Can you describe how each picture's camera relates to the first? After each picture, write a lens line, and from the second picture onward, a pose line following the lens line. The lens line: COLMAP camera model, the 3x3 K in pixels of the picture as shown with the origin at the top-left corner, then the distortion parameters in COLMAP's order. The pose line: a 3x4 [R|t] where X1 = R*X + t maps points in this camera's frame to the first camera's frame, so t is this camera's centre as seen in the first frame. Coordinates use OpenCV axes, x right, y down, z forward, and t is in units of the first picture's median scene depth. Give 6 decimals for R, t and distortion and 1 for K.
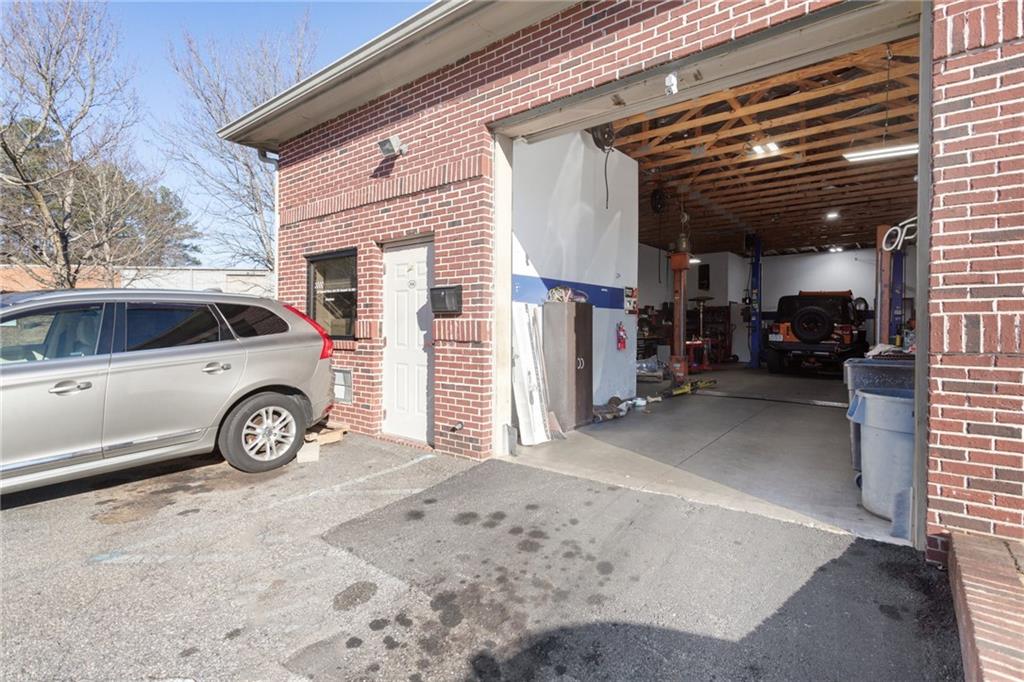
lens RADIAL K [[492.1, 0, 509.7], [0, 492.1, 317.2], [0, 0, 1]] dist [0.005183, -0.000374]
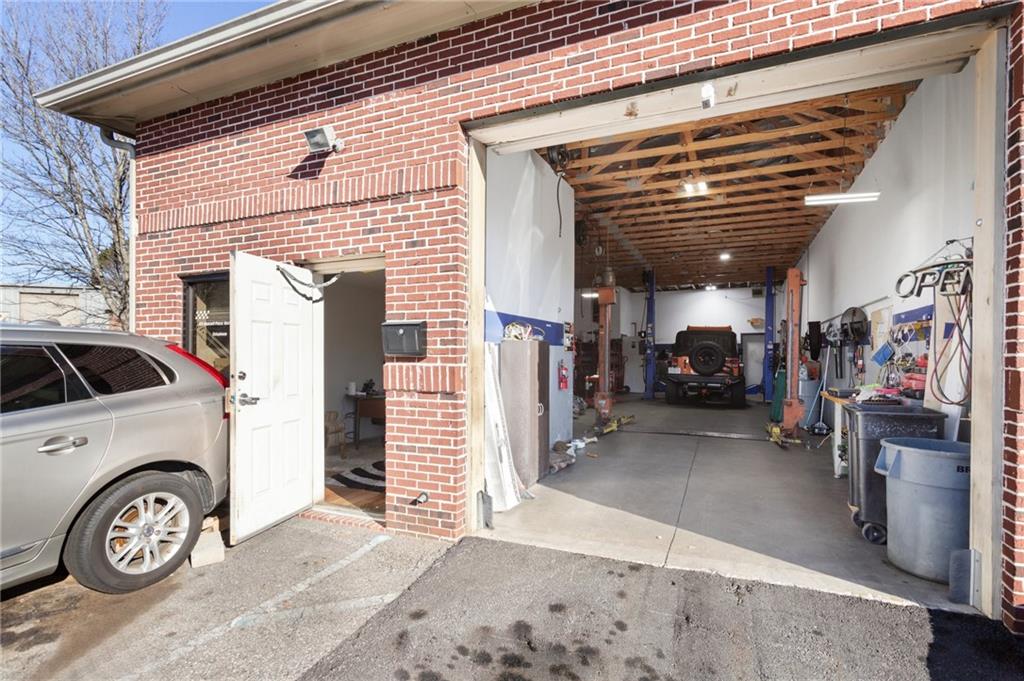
lens RADIAL K [[492.1, 0, 511.1], [0, 492.1, 347.5], [0, 0, 1]] dist [0.005183, -0.000374]
pose [[0.964941, 0.001512, 0.262461, -0.170294], [-0.002629, 0.999989, 0.003904, -0.025785], [-0.262453, -0.004457, 0.964935, 0.188869]]
